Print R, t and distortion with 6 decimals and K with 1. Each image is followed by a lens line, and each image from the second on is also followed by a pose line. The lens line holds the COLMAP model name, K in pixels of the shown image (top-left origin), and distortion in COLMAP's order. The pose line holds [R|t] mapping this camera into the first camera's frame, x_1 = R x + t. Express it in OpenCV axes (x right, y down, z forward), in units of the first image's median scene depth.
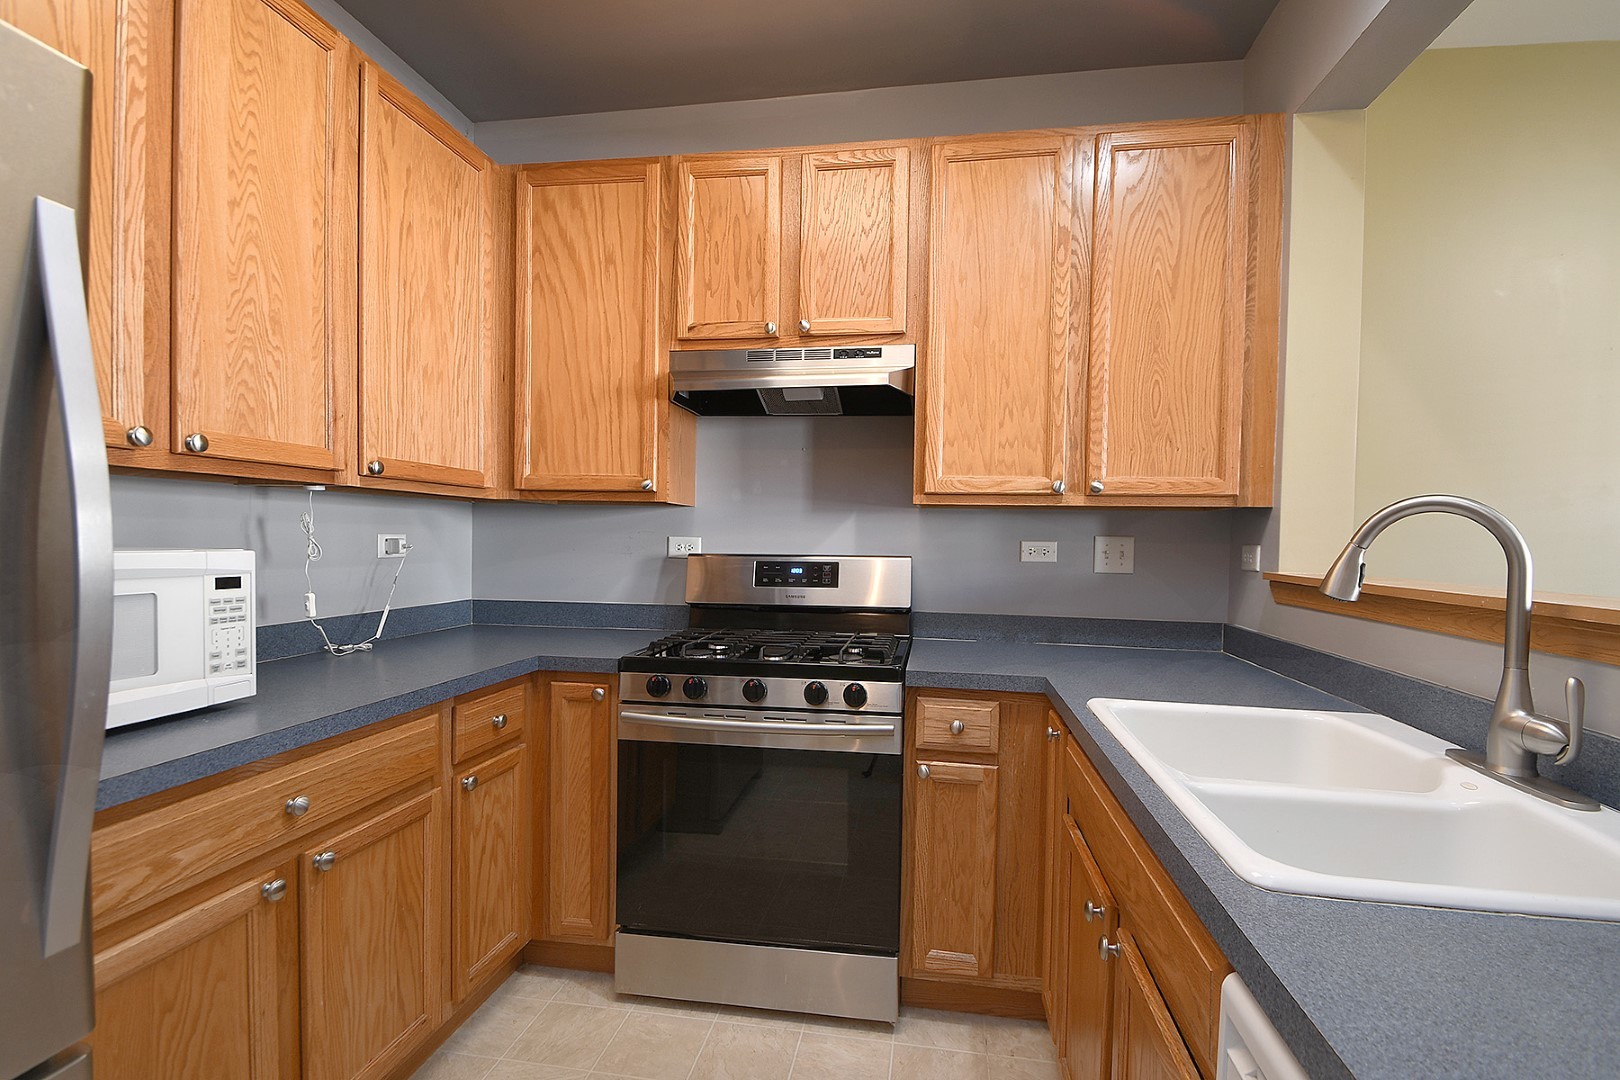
lens RADIAL K [[740.4, 0, 814.1], [0, 740.4, 566.6], [0, 0, 1]] dist [0.001276, -0.011612]
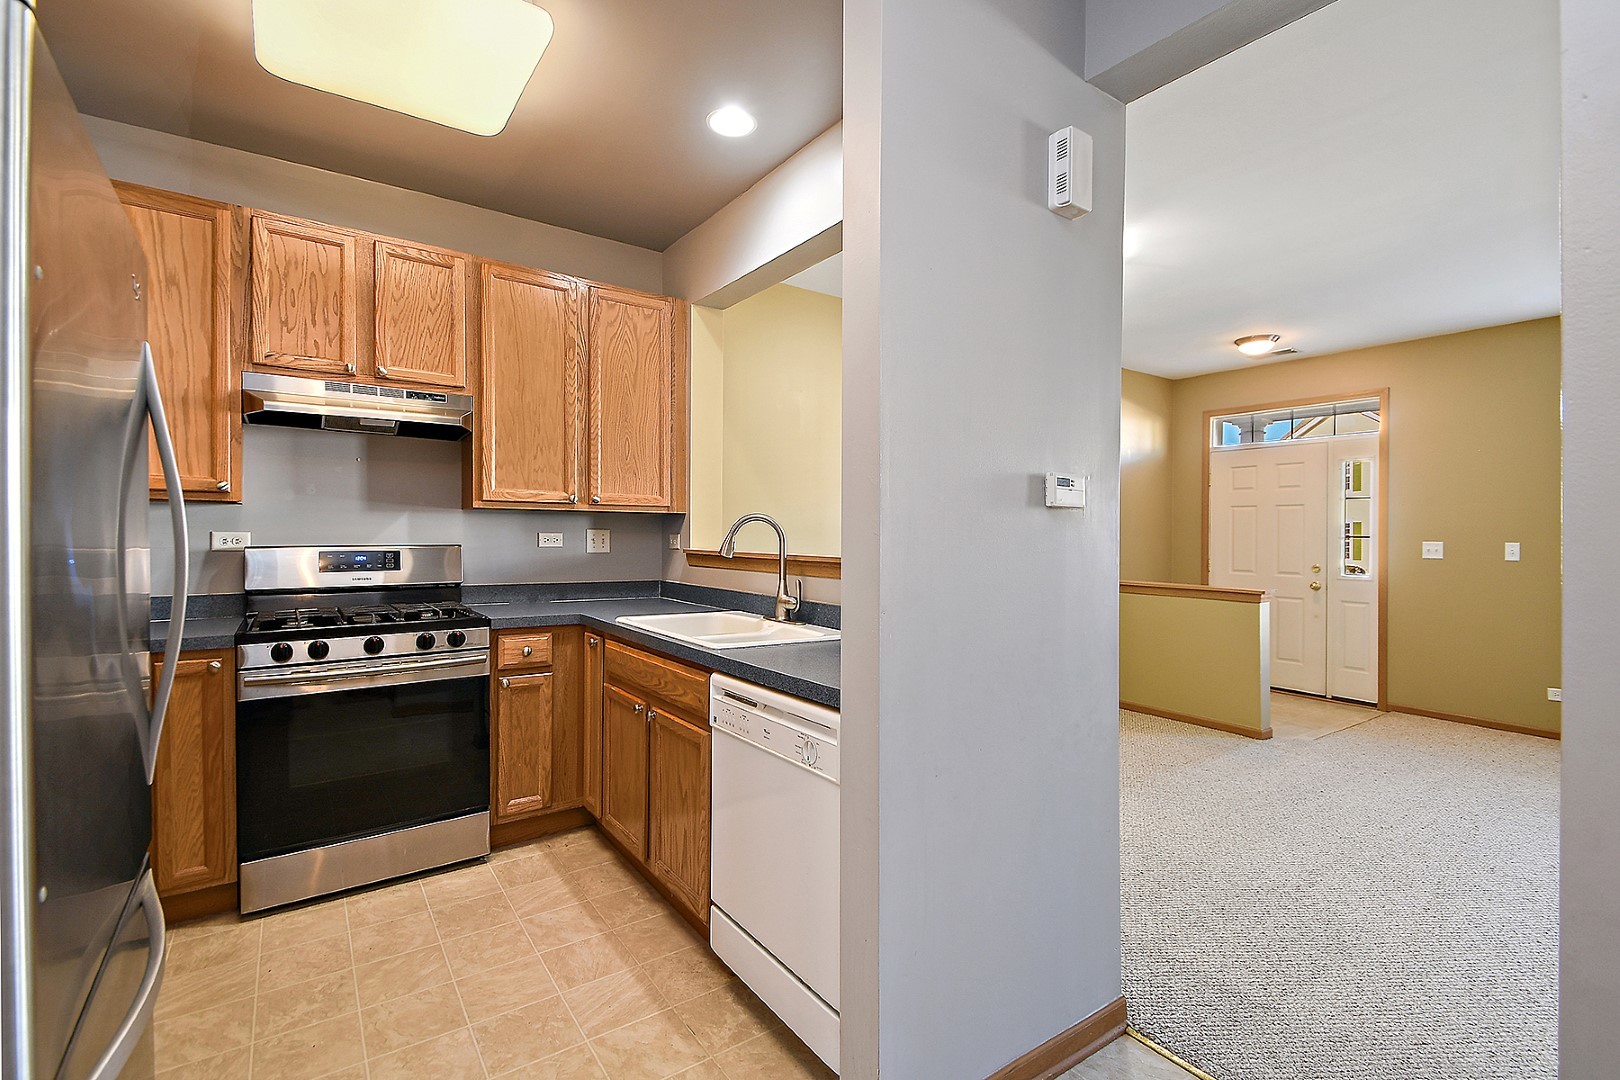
lens RADIAL K [[732.0, 0, 810.0], [0, 732.0, 540.0], [0, 0, 1]] dist [0.002126, 0.000307]
pose [[0.708843, -0.017447, 0.705150, -0.430706], [0.029819, 0.999542, -0.005244, 0.004607], [-0.704735, 0.024744, 0.709039, -0.487867]]
